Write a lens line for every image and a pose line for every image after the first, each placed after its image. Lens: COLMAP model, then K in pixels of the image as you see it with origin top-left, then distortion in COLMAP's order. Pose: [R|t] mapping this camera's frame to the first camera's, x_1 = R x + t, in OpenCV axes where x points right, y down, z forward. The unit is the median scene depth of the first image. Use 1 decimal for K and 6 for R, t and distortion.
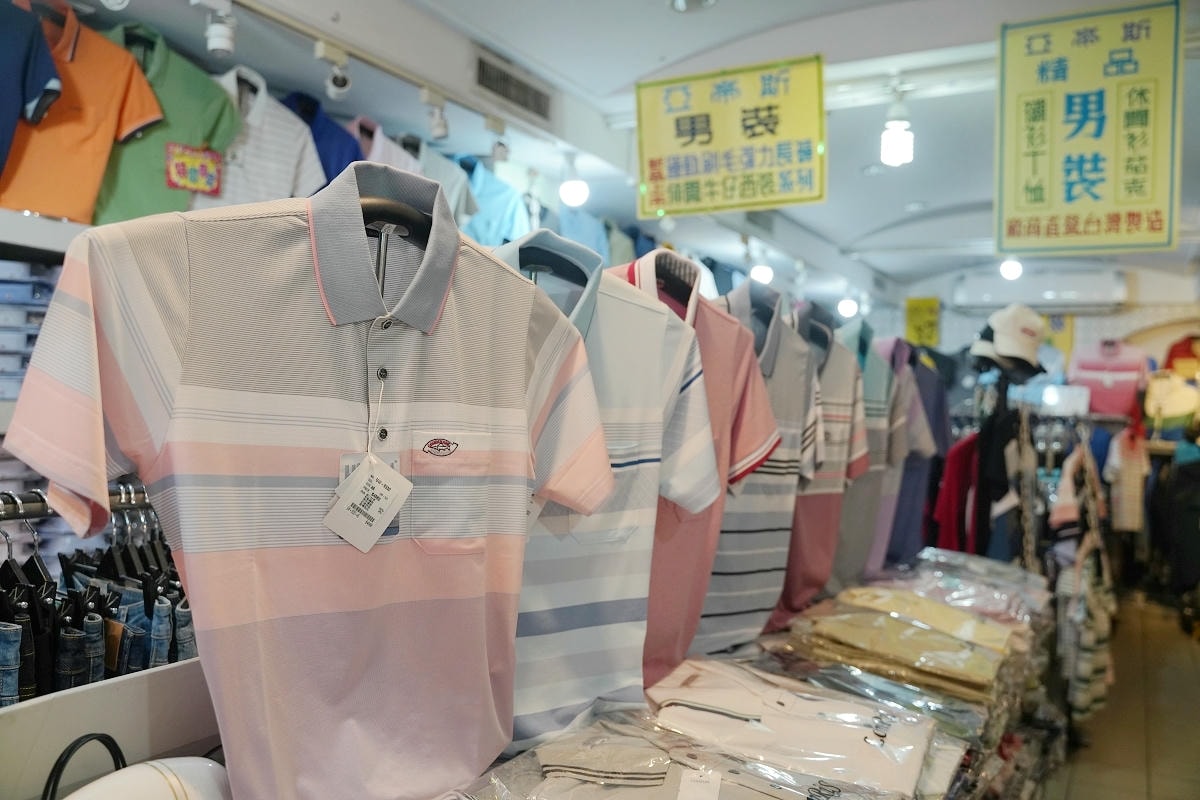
lens RADIAL K [[974.9, 0, 592.8], [0, 974.9, 407.0], [0, 0, 1]] dist [-0.100477, 0.076757]
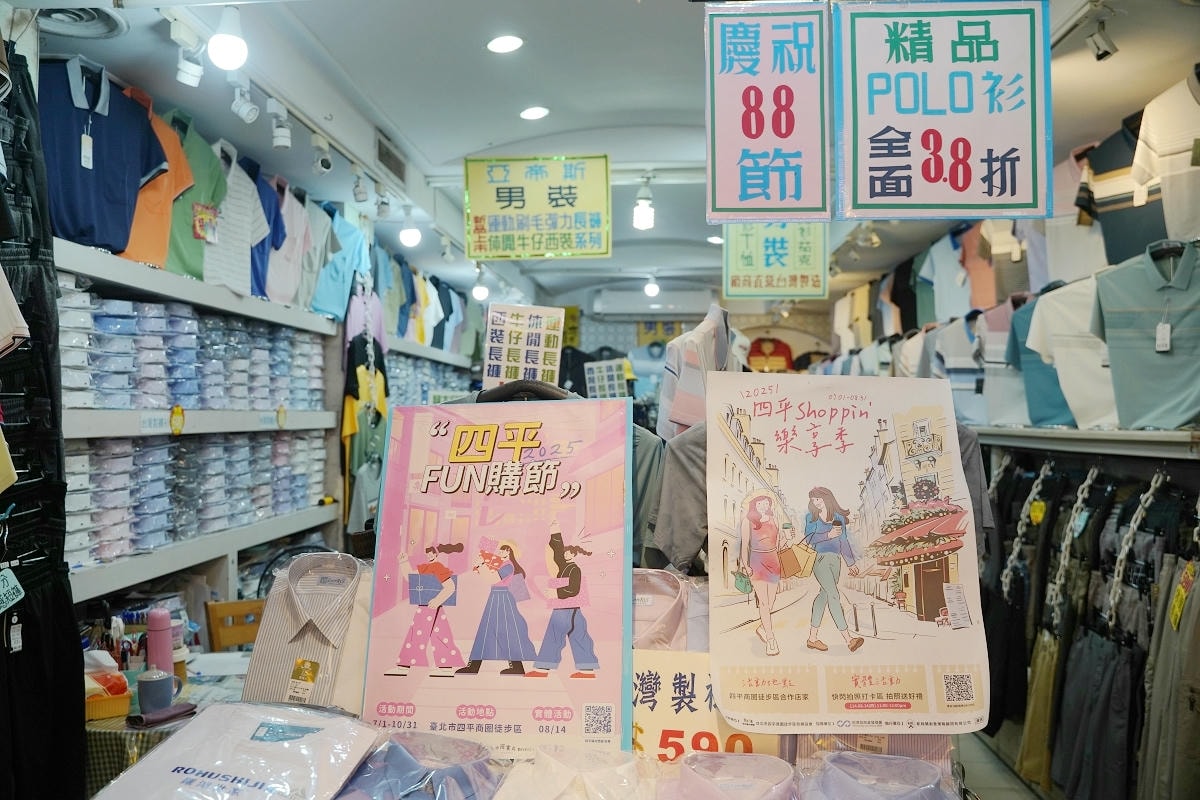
lens RADIAL K [[974.9, 0, 592.8], [0, 974.9, 407.0], [0, 0, 1]] dist [-0.100477, 0.076757]
pose [[0.897615, -0.030652, 0.439713, -0.417214], [0.027381, 0.999530, 0.013780, -0.007840], [-0.439929, -0.000329, 0.898032, -0.288412]]
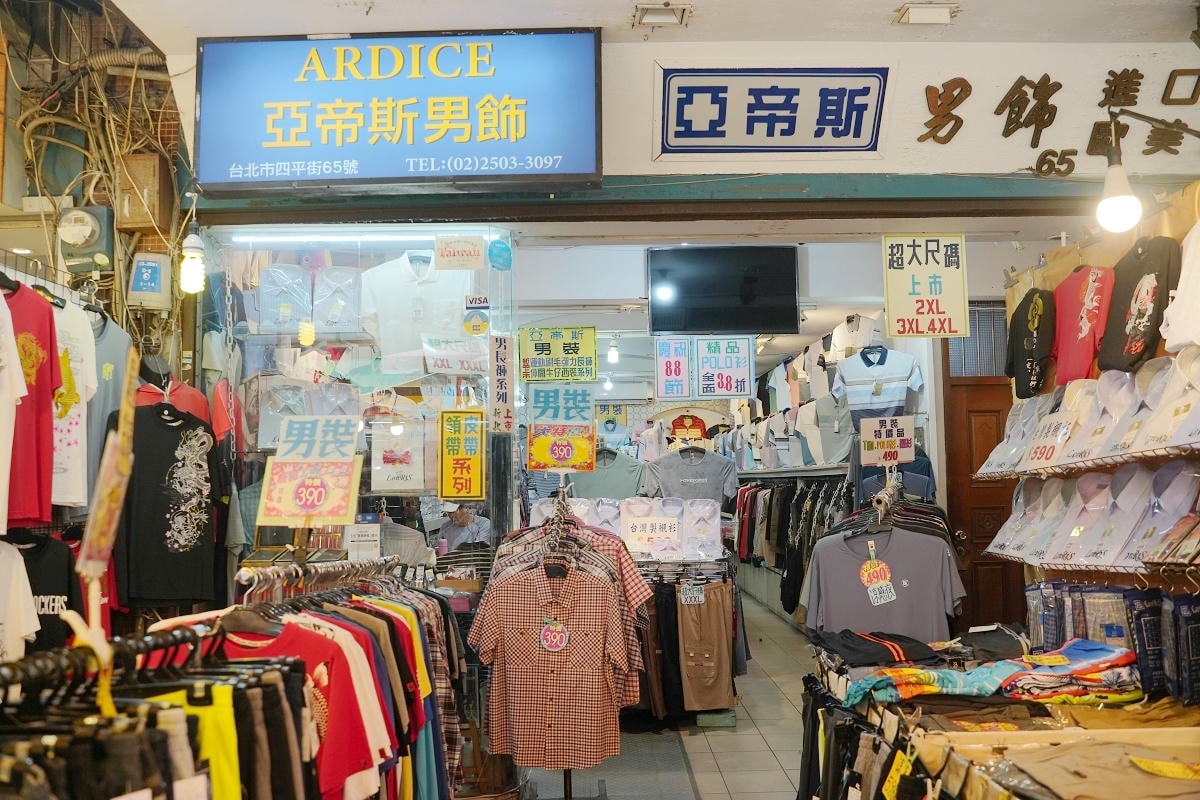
lens RADIAL K [[974.9, 0, 592.8], [0, 974.9, 407.0], [0, 0, 1]] dist [-0.100477, 0.076757]
pose [[0.863759, -0.008910, 0.503827, -1.105990], [0.040556, 0.997829, -0.051882, 0.001654], [-0.502271, 0.065247, 0.862245, -1.294054]]
